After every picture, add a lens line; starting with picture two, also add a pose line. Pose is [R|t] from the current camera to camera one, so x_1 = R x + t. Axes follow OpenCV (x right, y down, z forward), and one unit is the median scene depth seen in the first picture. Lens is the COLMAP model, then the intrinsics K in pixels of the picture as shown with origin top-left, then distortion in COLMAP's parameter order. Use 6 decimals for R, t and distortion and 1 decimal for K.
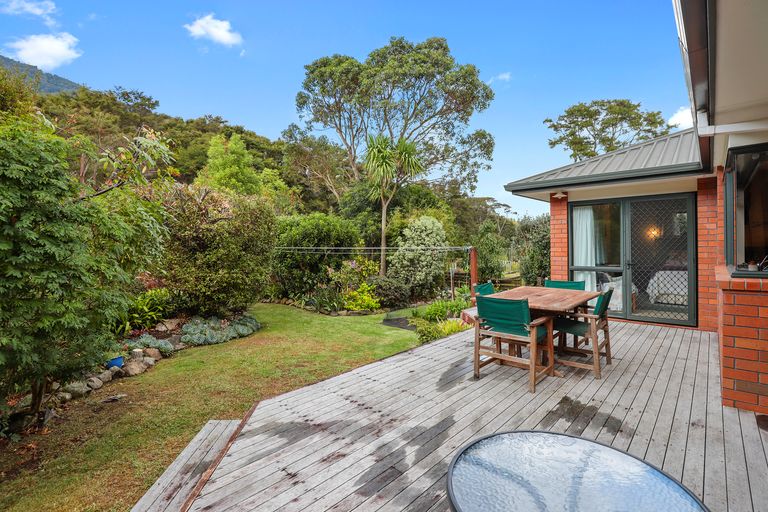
lens RADIAL K [[355.8, 0, 381.7], [0, 355.8, 252.1], [0, 0, 1]] dist [-0.031355, 0.000692]
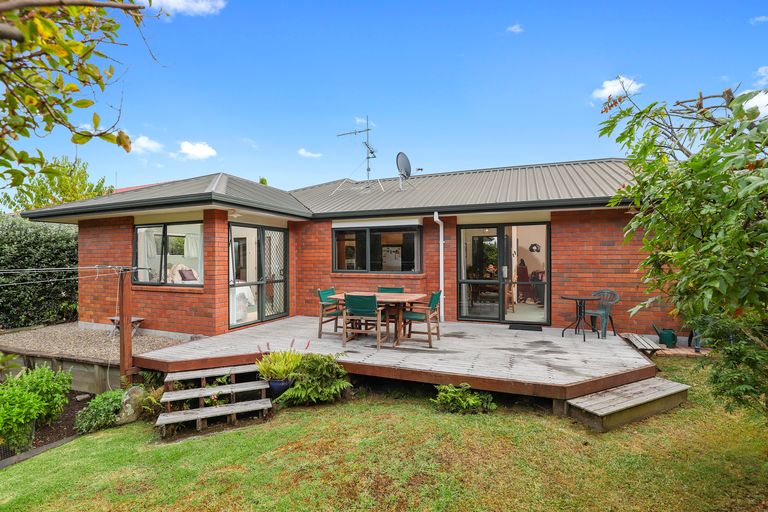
lens RADIAL K [[355.8, 0, 384.1], [0, 355.8, 258.7], [0, 0, 1]] dist [-0.031355, 0.000692]
pose [[-0.376507, 0.025345, 0.926067, -0.672138], [0.024212, 0.999553, -0.017513, -0.008461], [-0.926097, 0.015828, -0.376953, 1.082887]]
